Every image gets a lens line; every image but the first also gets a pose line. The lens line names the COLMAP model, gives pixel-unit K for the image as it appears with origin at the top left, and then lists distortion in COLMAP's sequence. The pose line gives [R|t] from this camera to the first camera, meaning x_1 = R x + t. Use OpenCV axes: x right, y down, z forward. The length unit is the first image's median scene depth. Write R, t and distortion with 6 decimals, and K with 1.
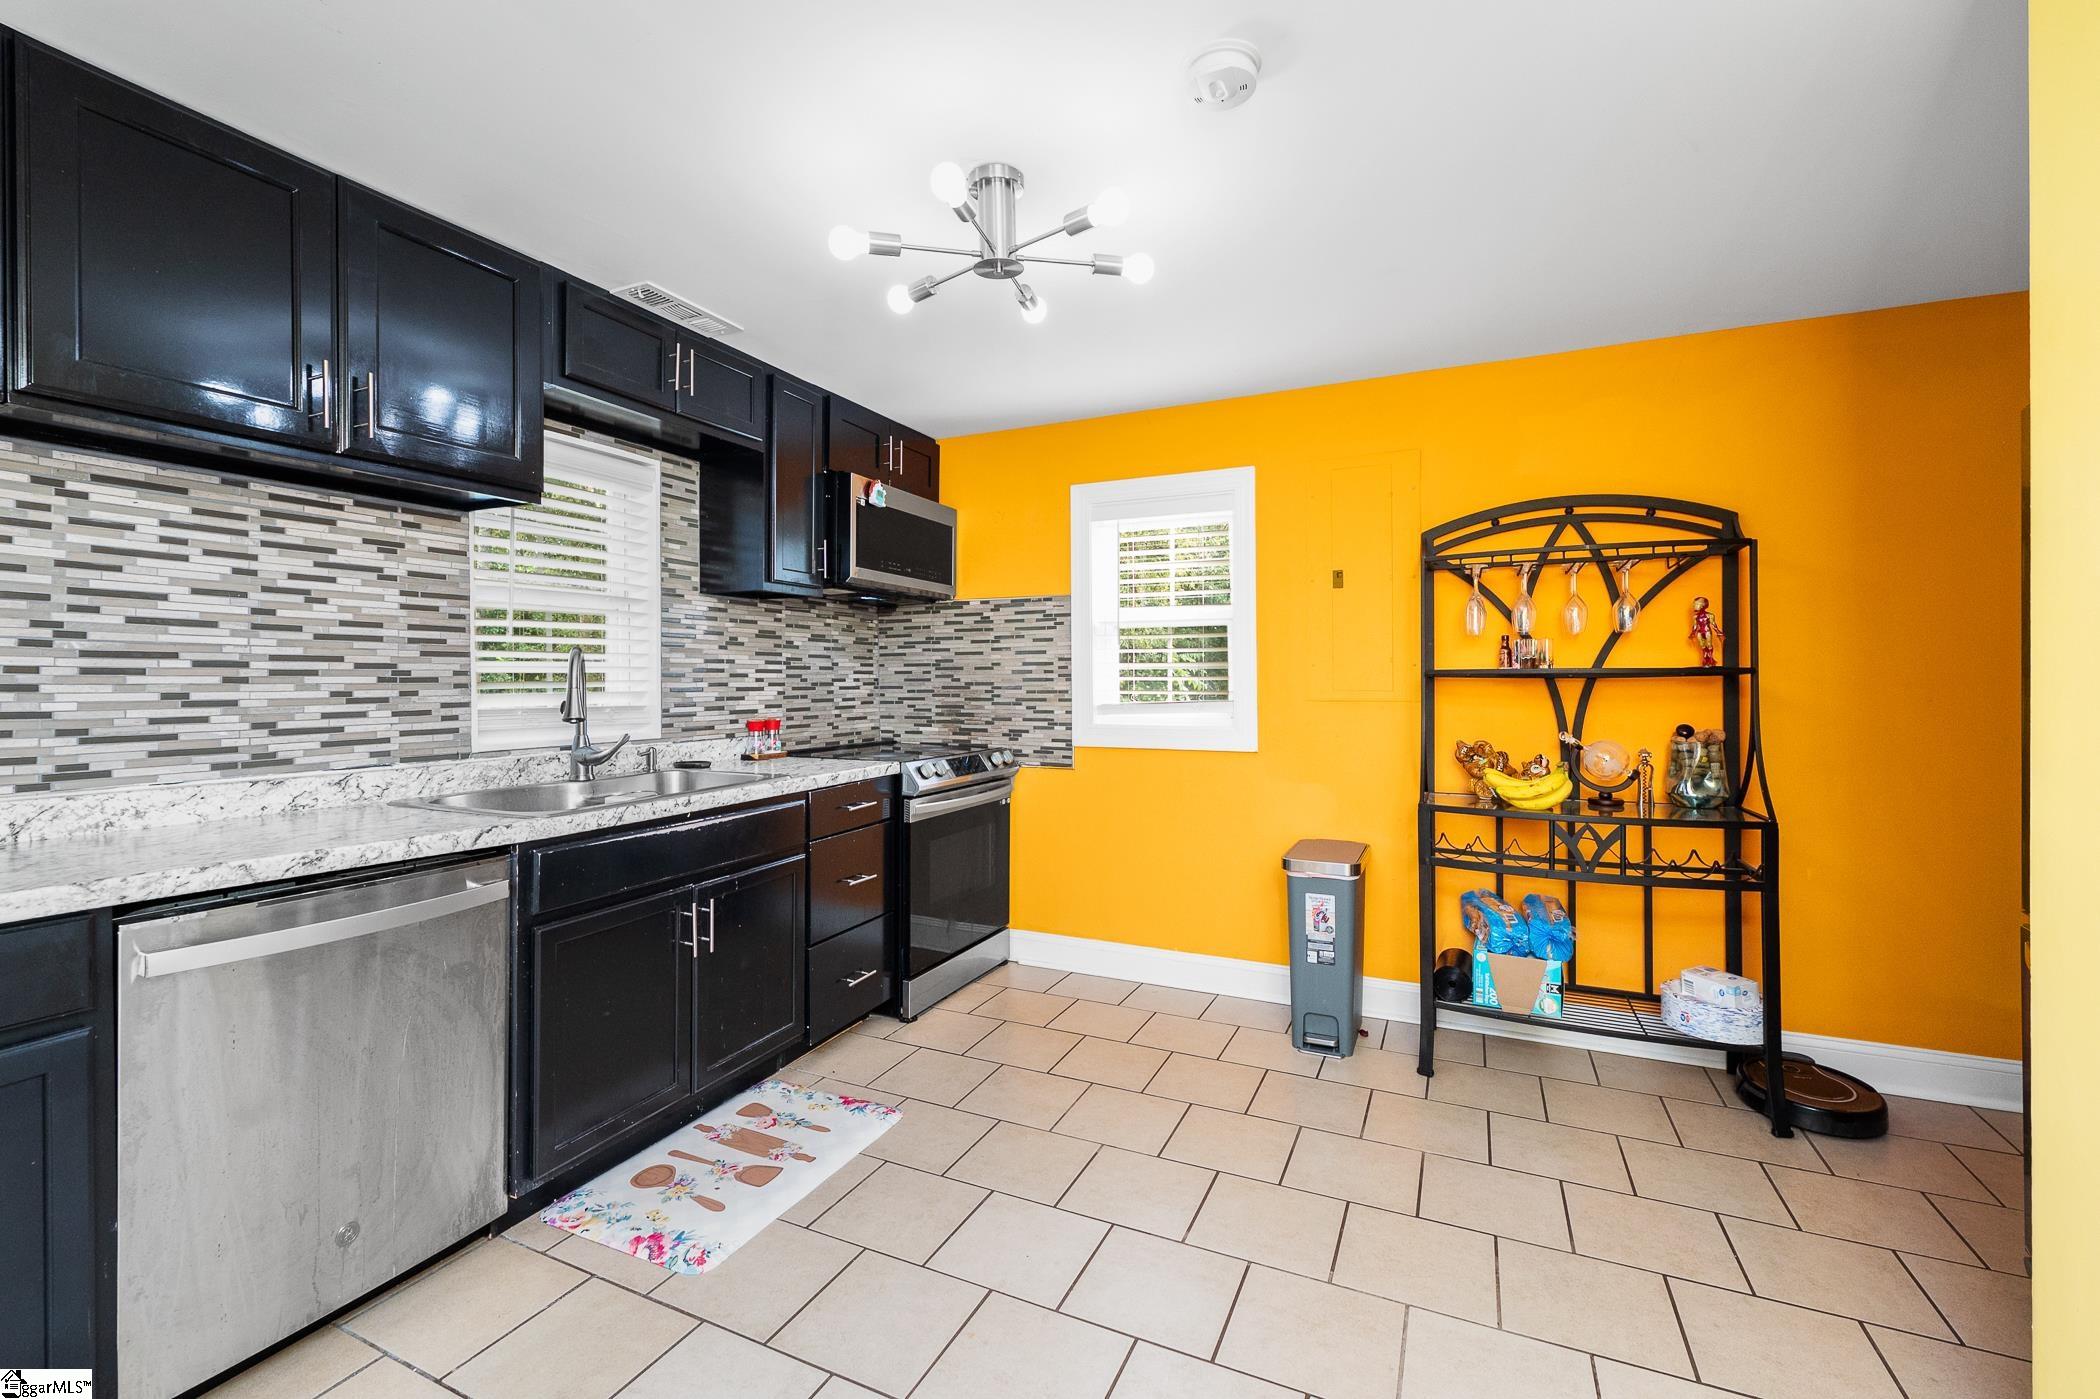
lens RADIAL K [[896.6, 0, 1045.1], [0, 896.6, 682.4], [0, 0, 1]] dist [-0.000556, 0.000025]
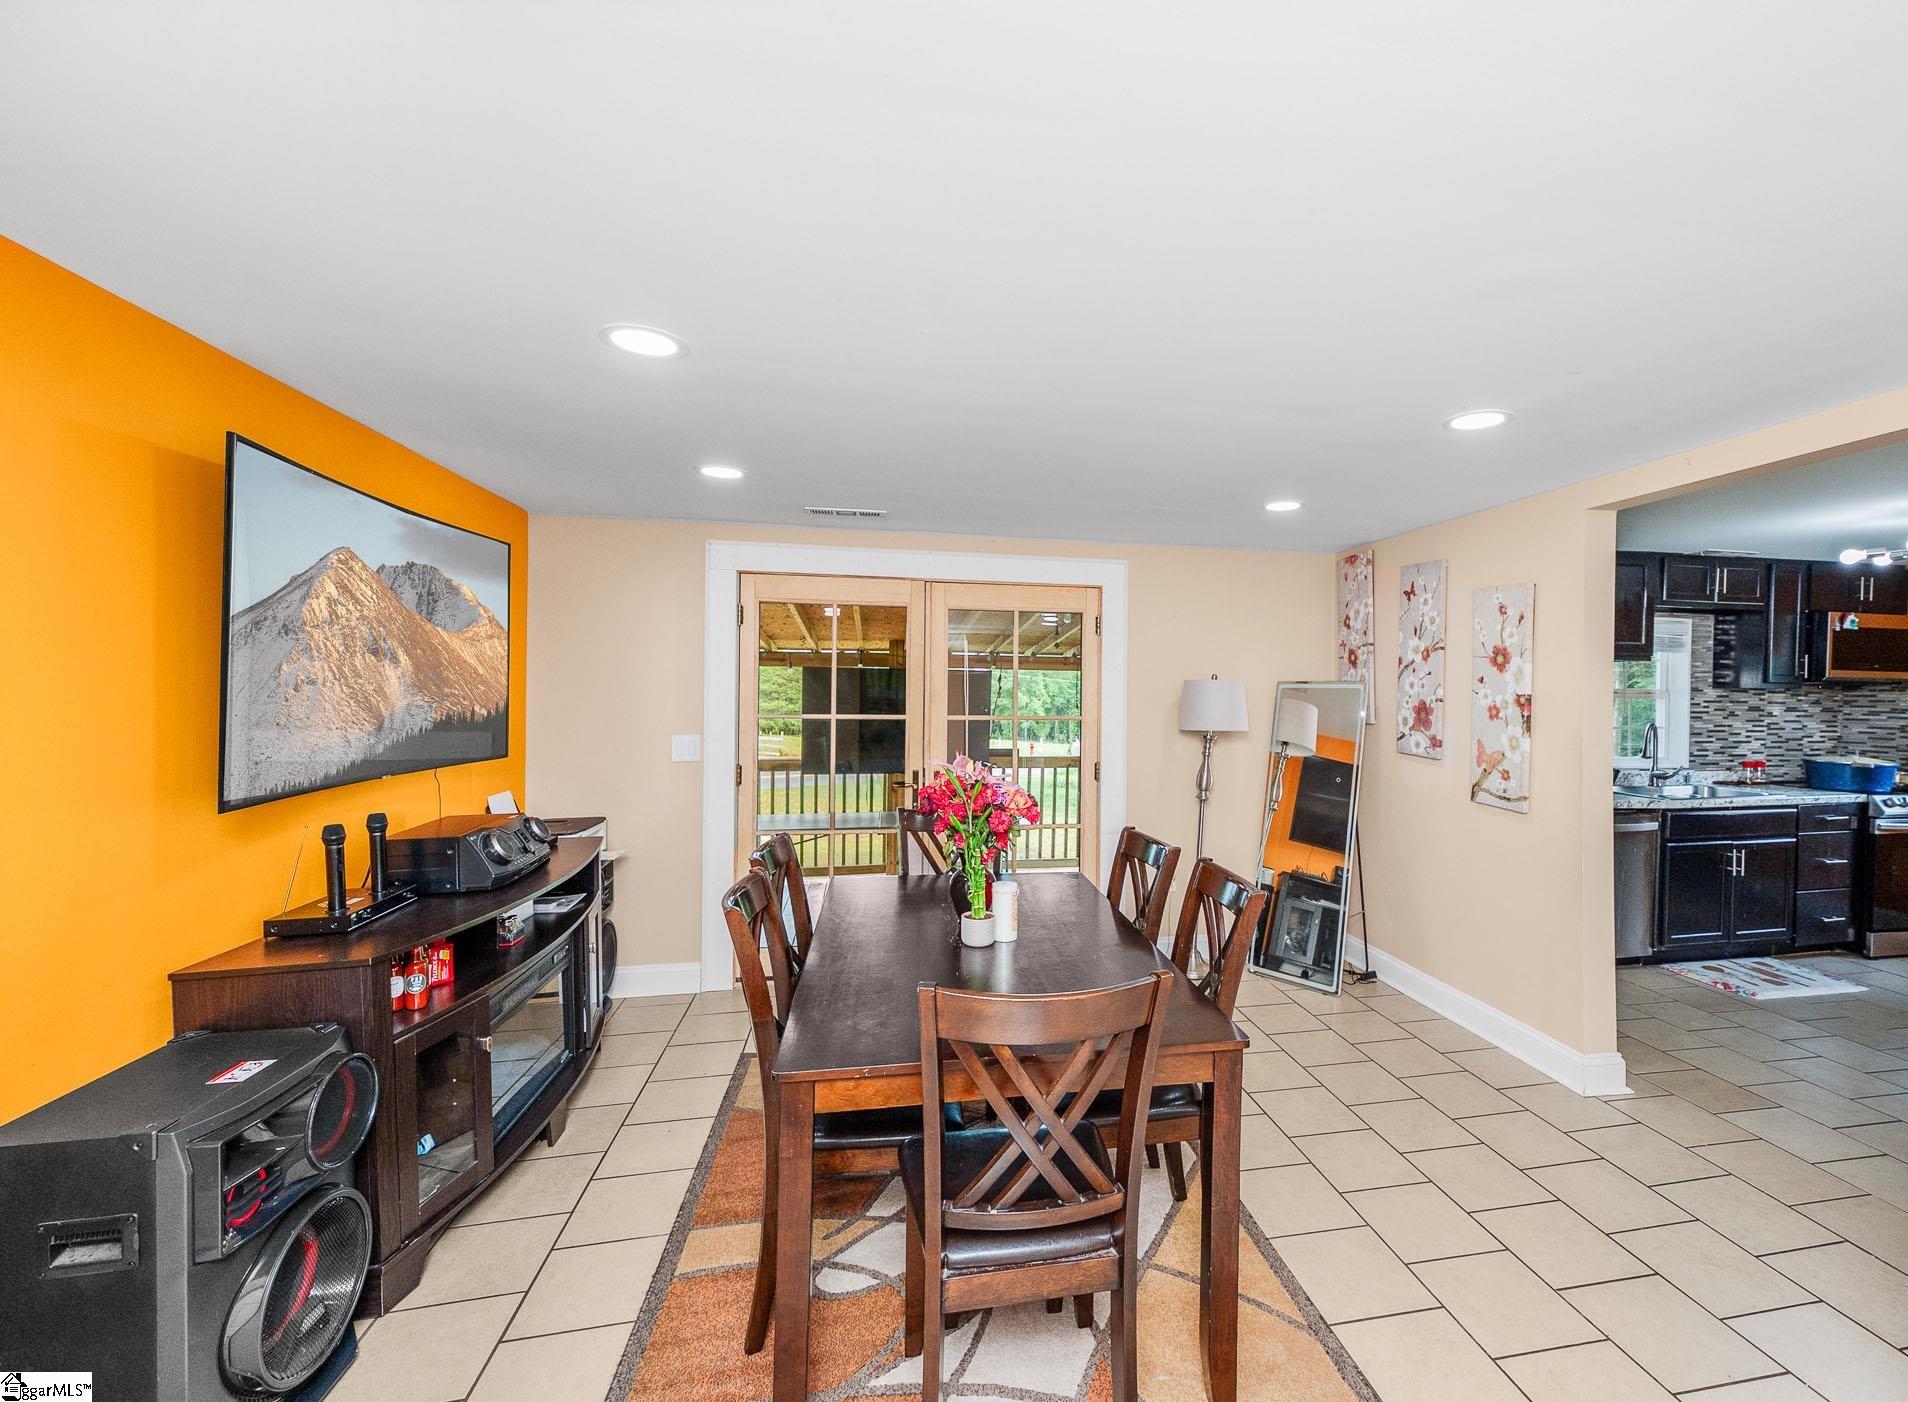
lens RADIAL K [[910.9, 0, 957.6], [0, 910.9, 691.7], [0, 0, 1]] dist [0.001840, 0.000901]
pose [[0.608733, 0.017771, -0.793176, 0.131771], [-0.016427, 0.999817, 0.009793, -0.080247], [0.793205, 0.007068, 0.608914, -1.219019]]
